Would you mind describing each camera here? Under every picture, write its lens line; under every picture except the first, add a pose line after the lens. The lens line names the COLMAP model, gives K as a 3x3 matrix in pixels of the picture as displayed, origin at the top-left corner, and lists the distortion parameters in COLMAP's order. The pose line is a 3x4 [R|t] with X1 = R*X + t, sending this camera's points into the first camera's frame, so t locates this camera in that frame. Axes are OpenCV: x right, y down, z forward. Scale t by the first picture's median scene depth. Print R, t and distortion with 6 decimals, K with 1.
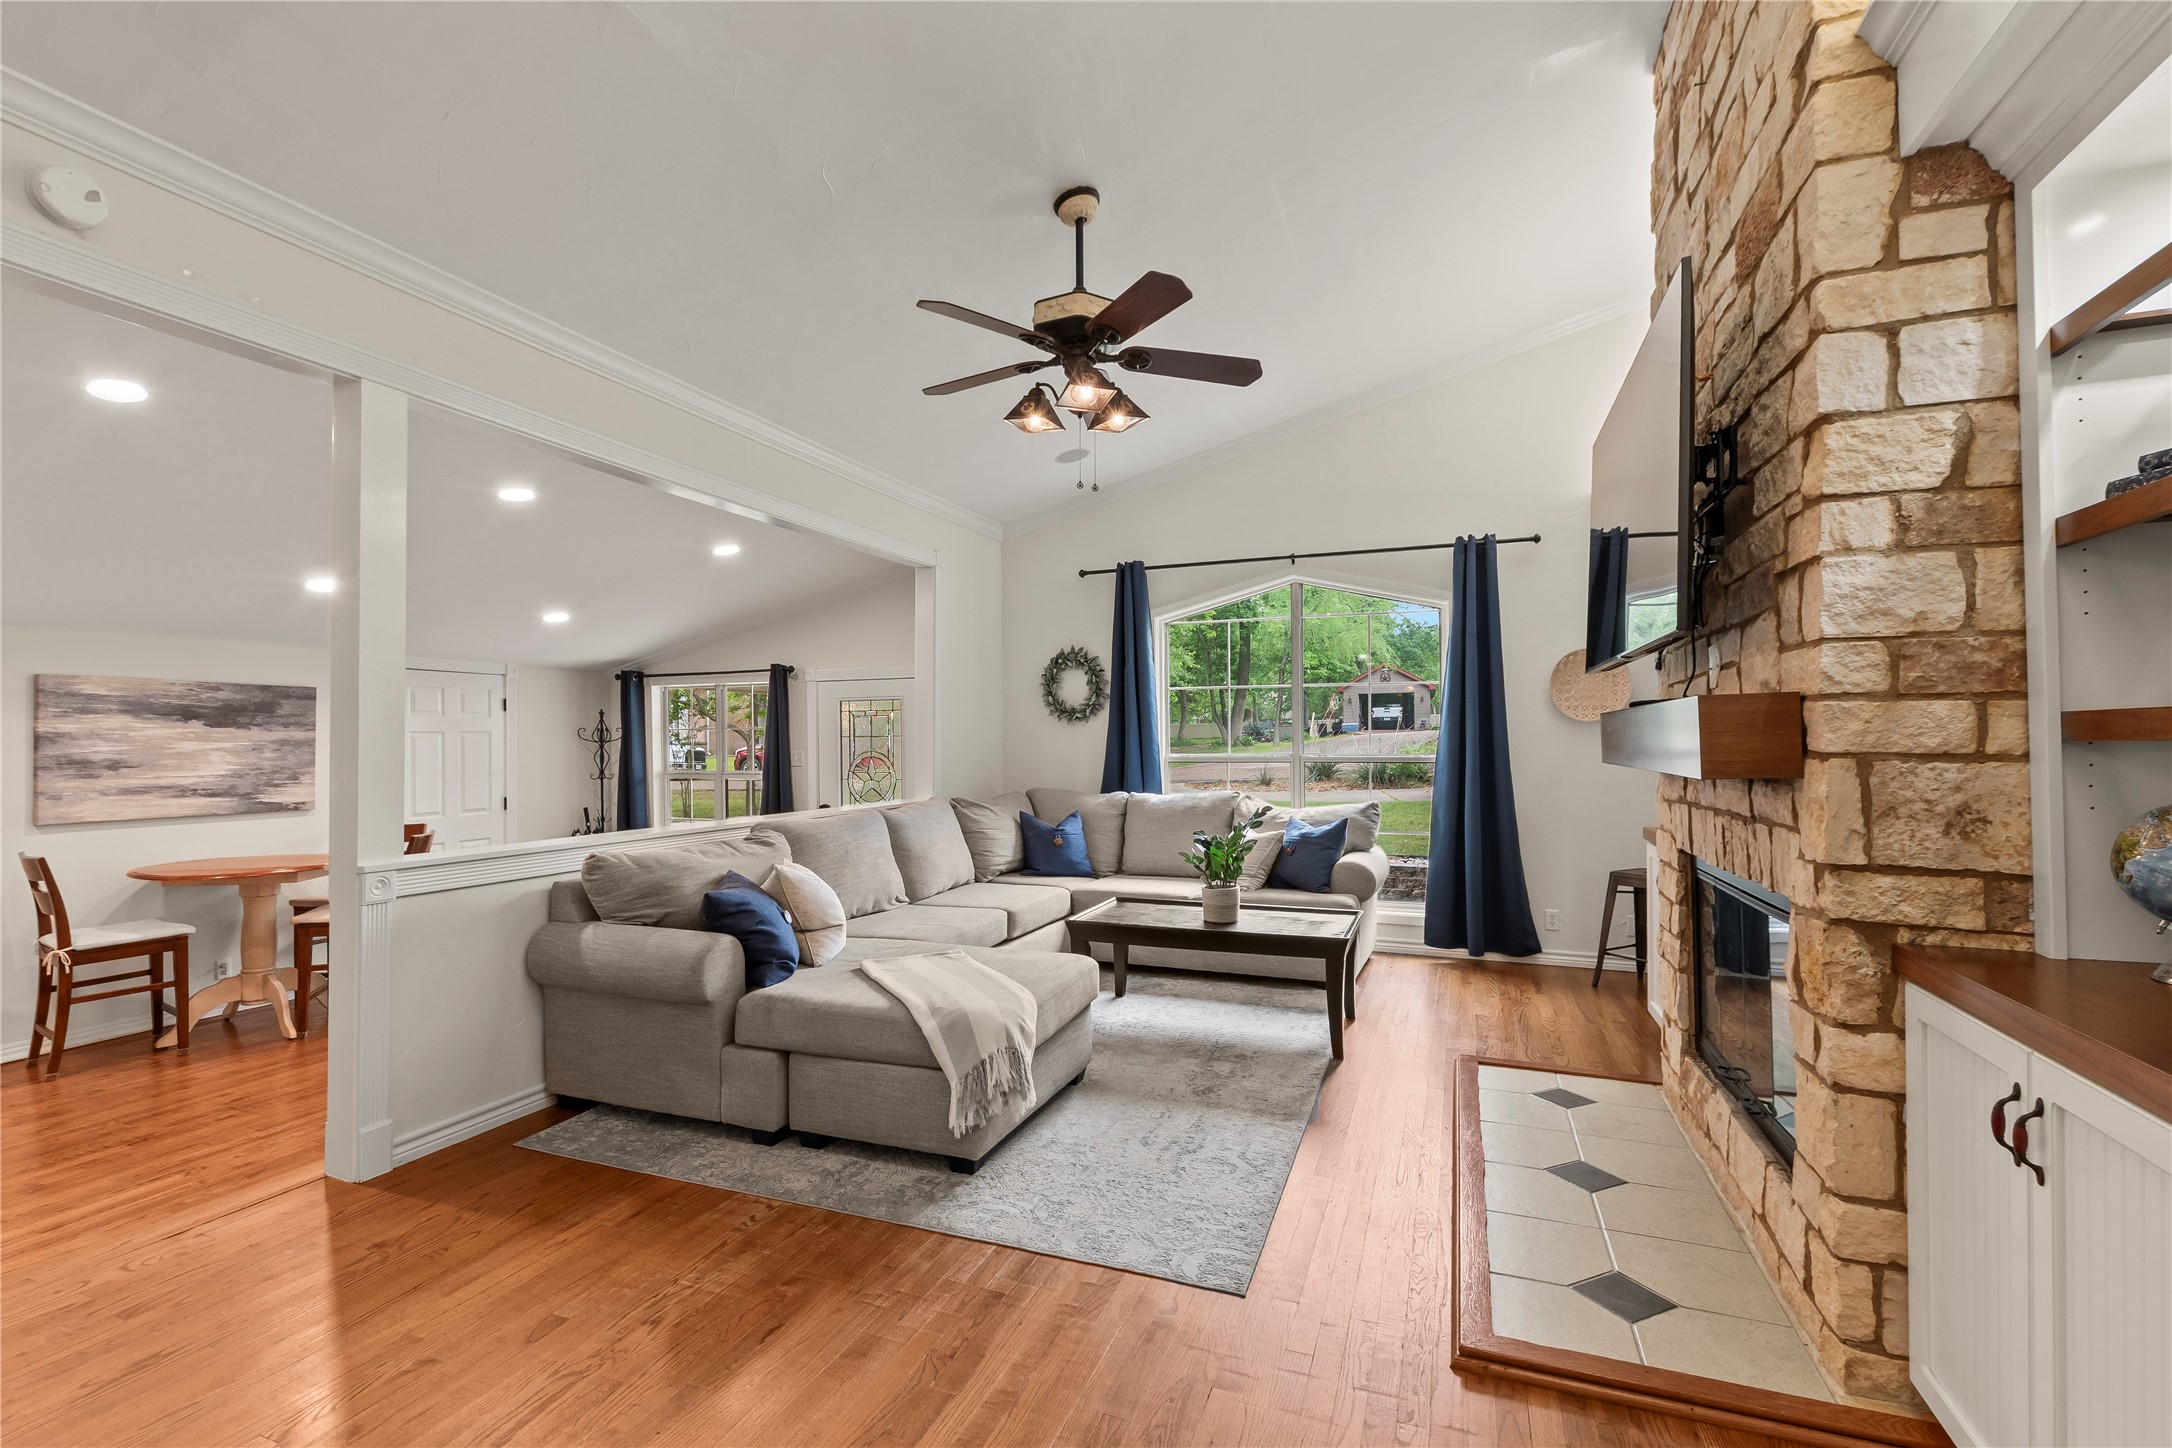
lens RADIAL K [[962.3, 0, 1079.6], [0, 962.3, 732.9], [0, 0, 1]] dist [0.000741, 0.000075]
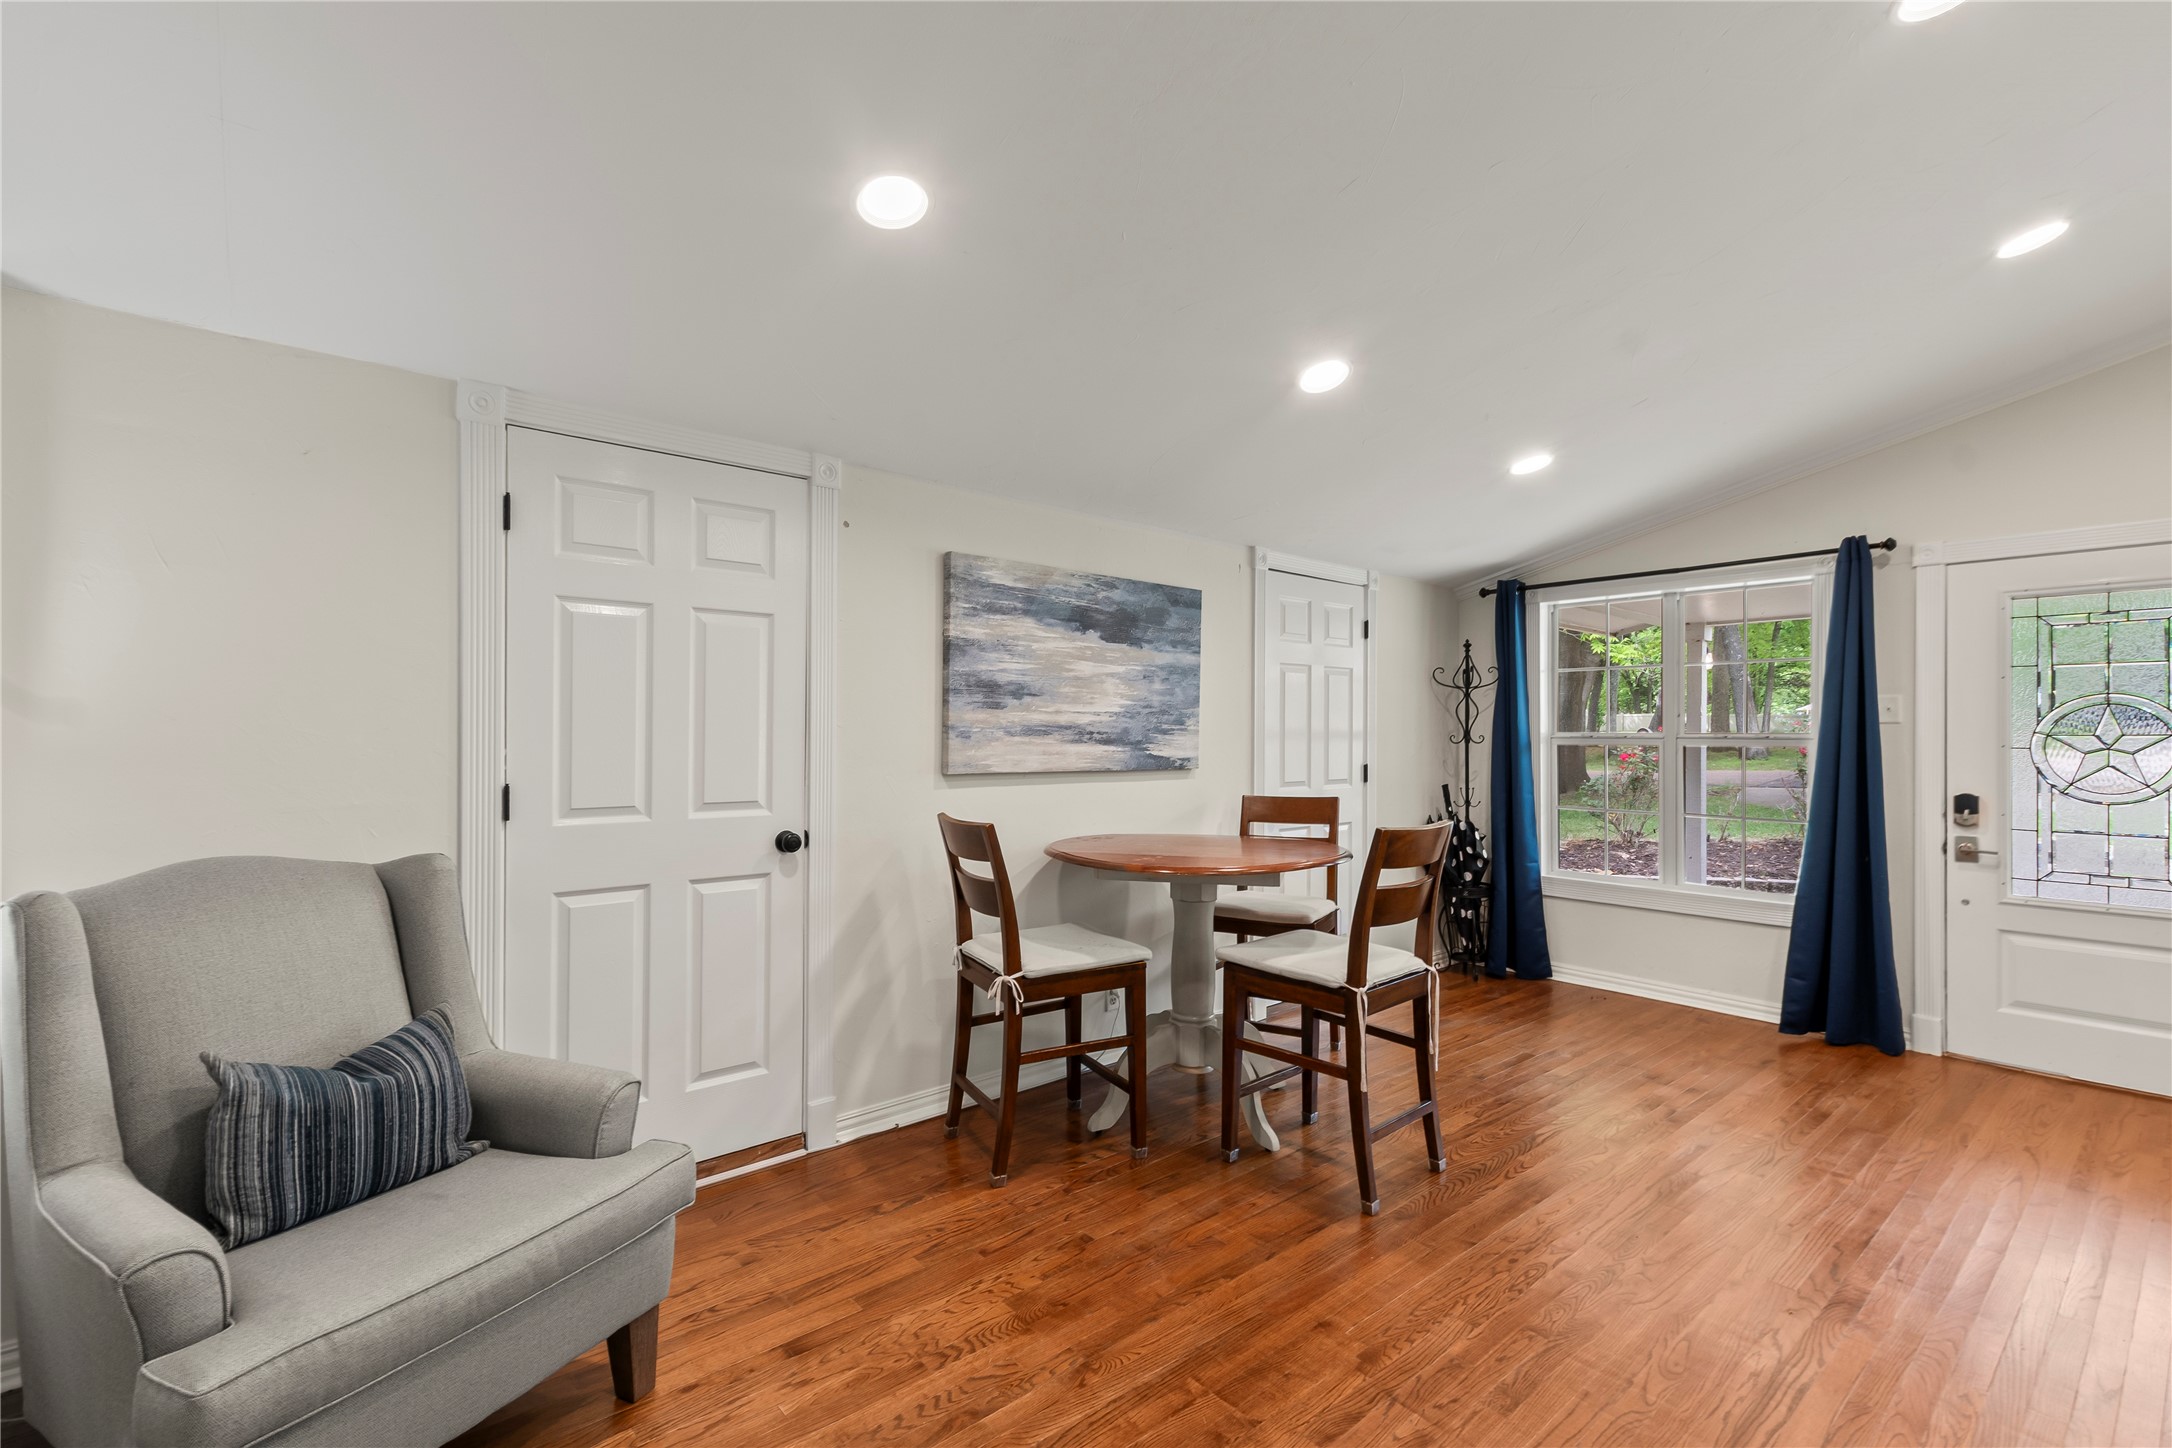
lens RADIAL K [[962.3, 0, 1079.6], [0, 962.3, 732.9], [0, 0, 1]] dist [0.000741, 0.000075]
pose [[0.877080, 0.007669, -0.480282, -0.614892], [-0.004579, 0.999961, 0.007604, 0.055557], [0.480322, -0.004470, 0.877081, 0.409704]]
